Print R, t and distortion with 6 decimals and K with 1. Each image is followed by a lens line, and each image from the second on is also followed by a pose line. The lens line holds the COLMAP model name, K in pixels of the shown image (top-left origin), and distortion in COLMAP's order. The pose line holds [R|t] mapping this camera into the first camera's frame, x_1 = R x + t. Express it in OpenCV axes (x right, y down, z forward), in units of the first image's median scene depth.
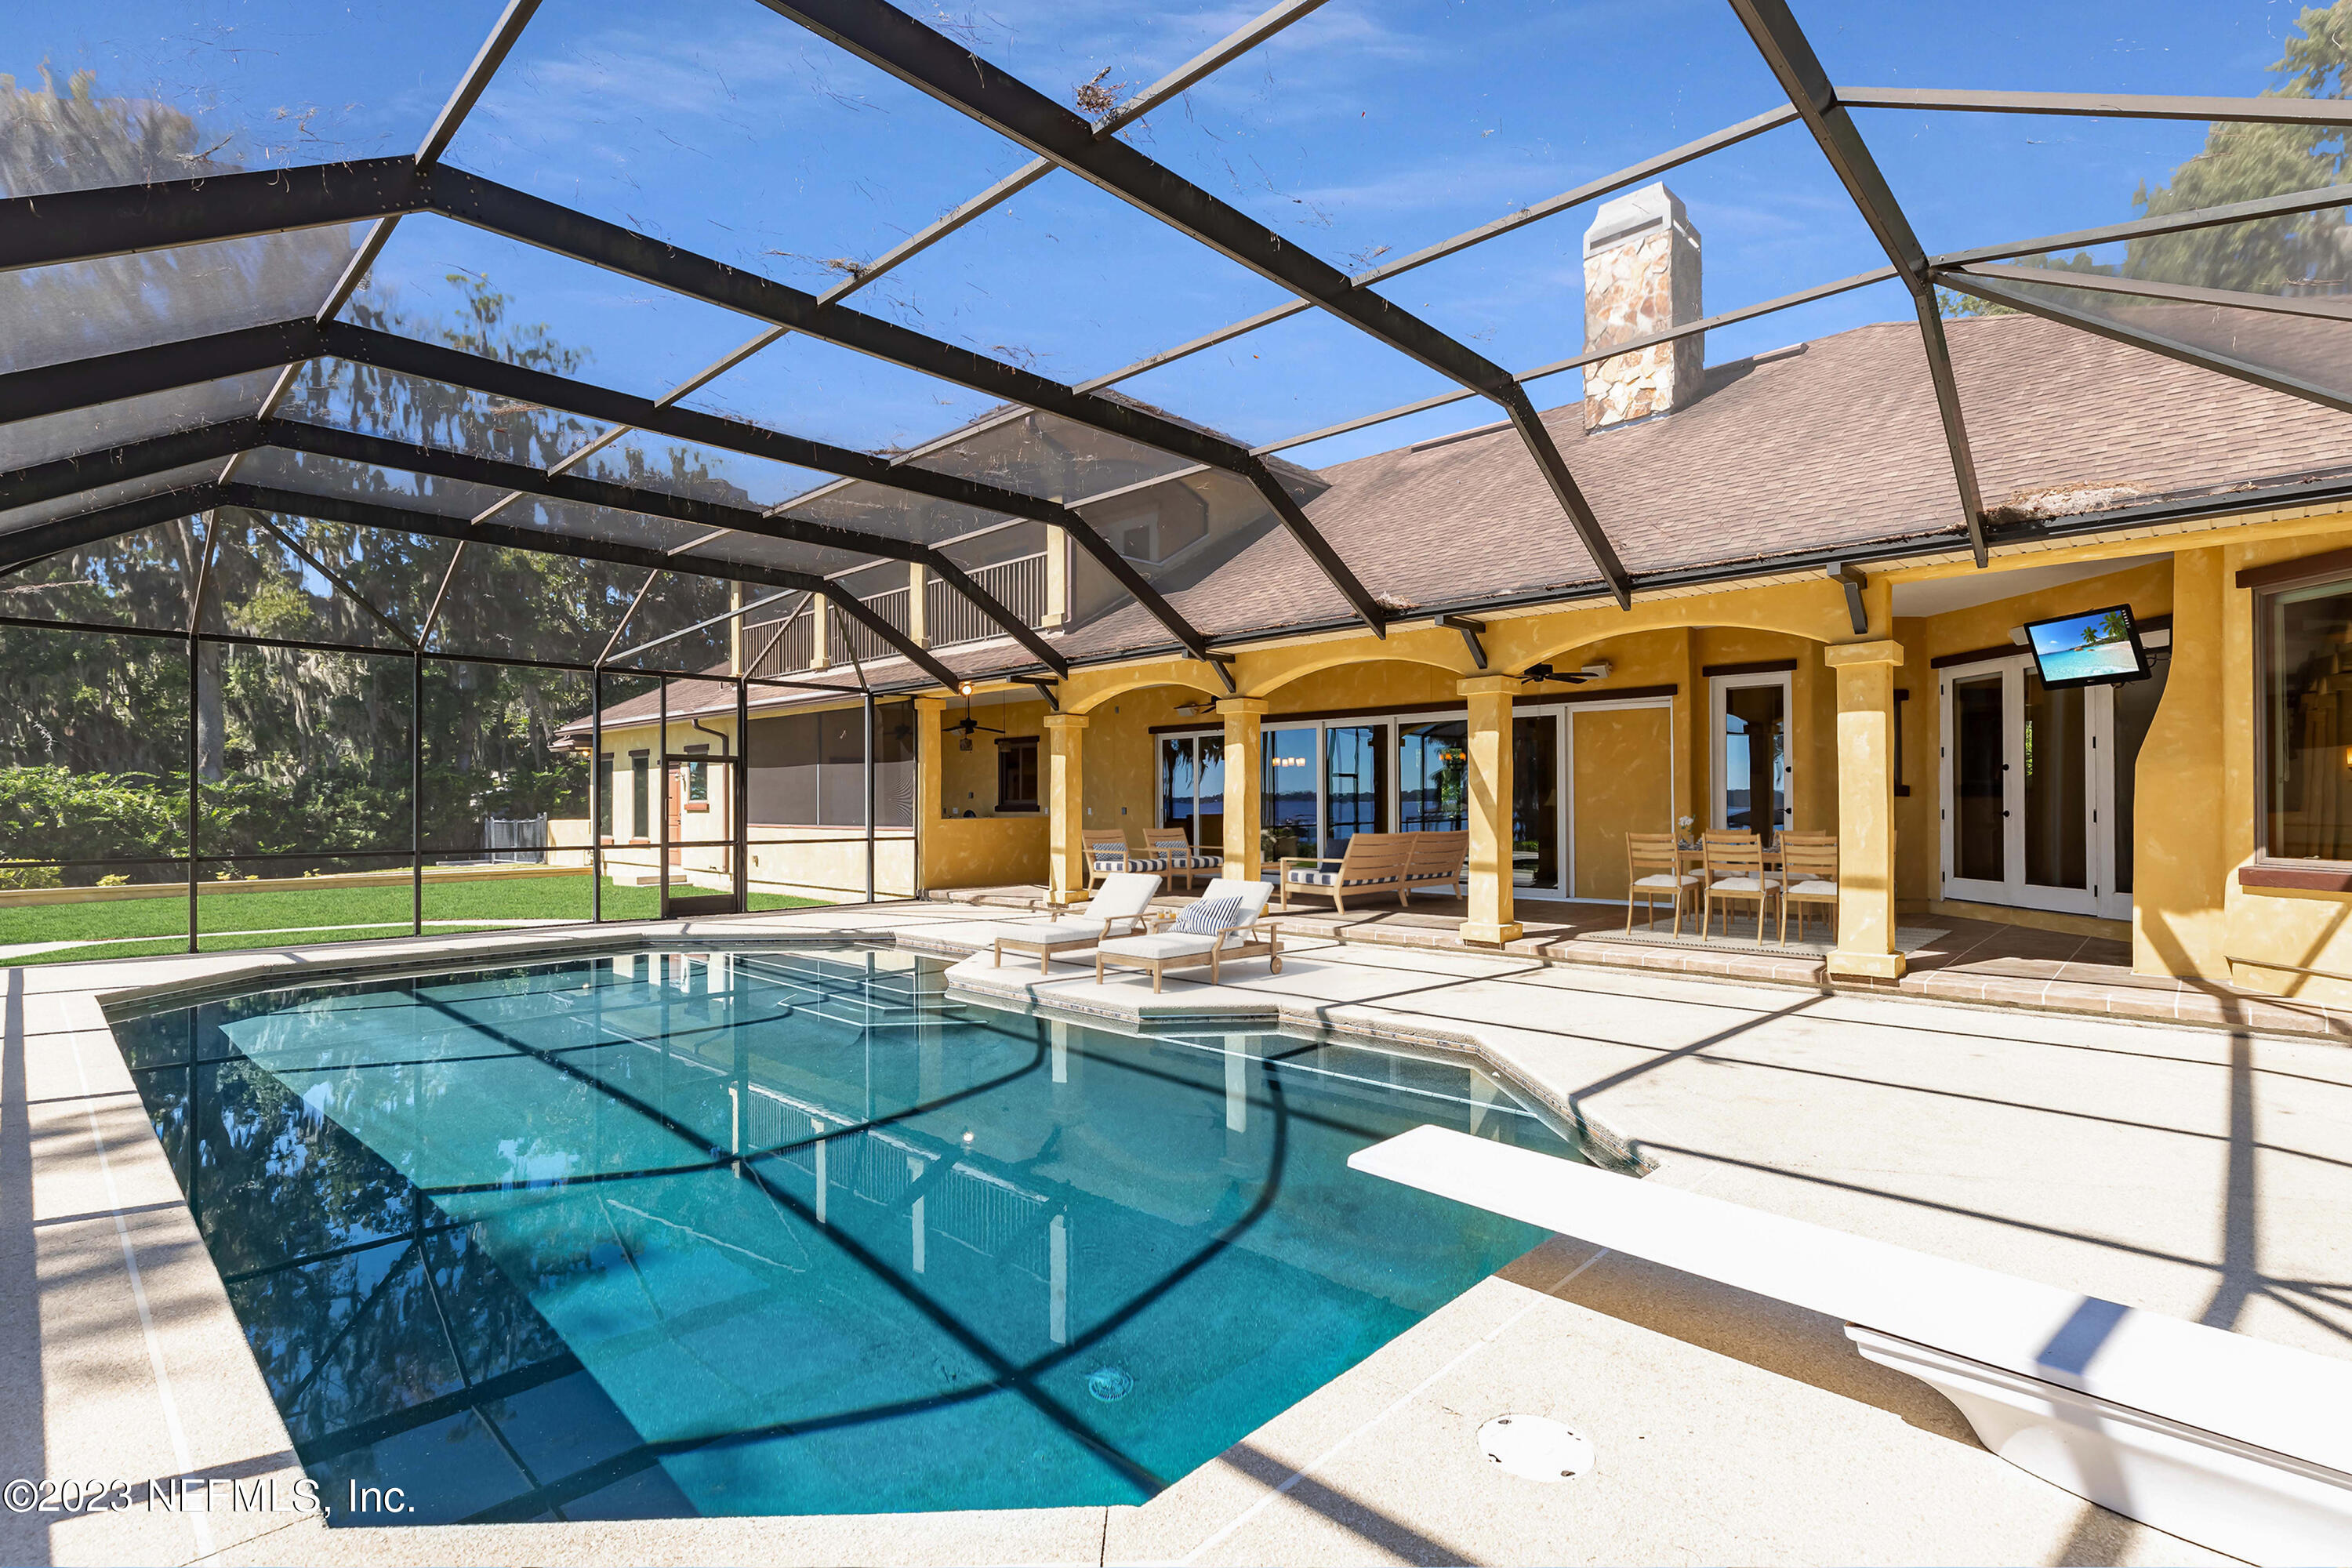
lens RADIAL K [[1125.8, 0, 1186.9], [0, 1125.8, 799.2], [0, 0, 1]] dist [0.005622, 0.000578]
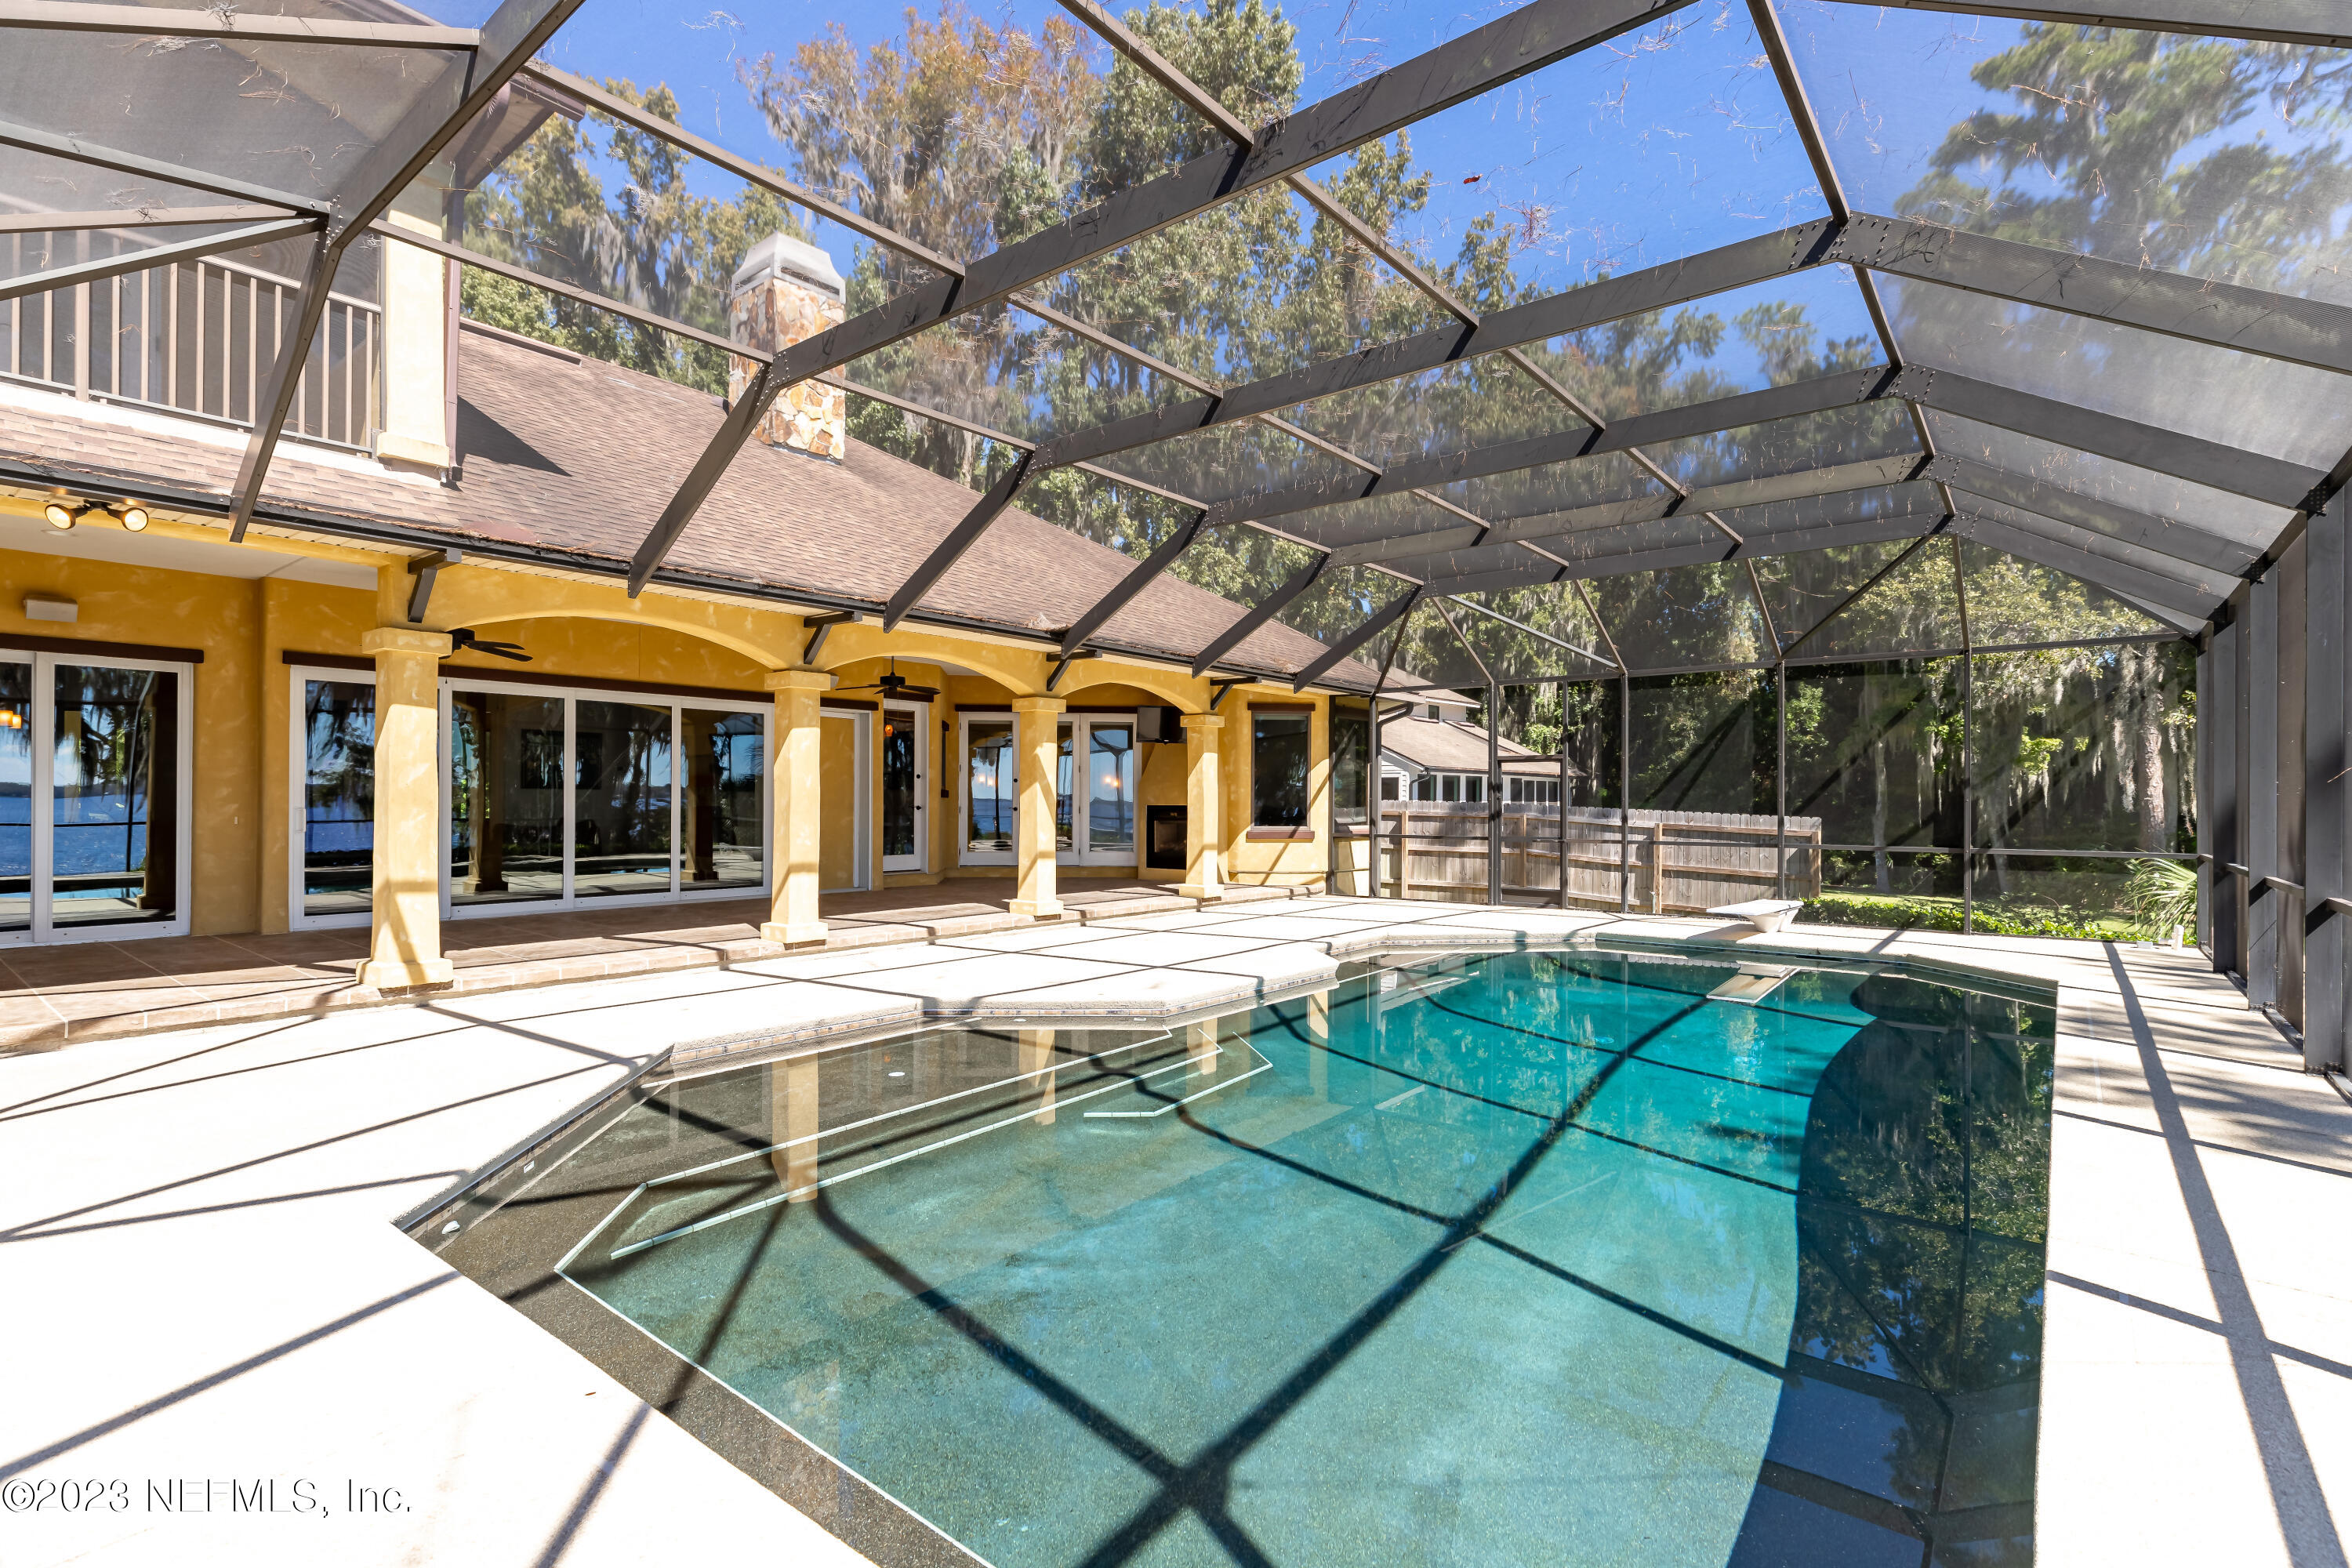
lens RADIAL K [[1125.8, 0, 1183.8], [0, 1125.8, 795.4], [0, 0, 1]] dist [0.005622, 0.000578]
pose [[-0.089371, 0.005045, 0.995986, -0.686513], [-0.012657, 0.999901, -0.006201, 0.001572], [-0.995918, -0.013161, -0.089299, 0.688617]]
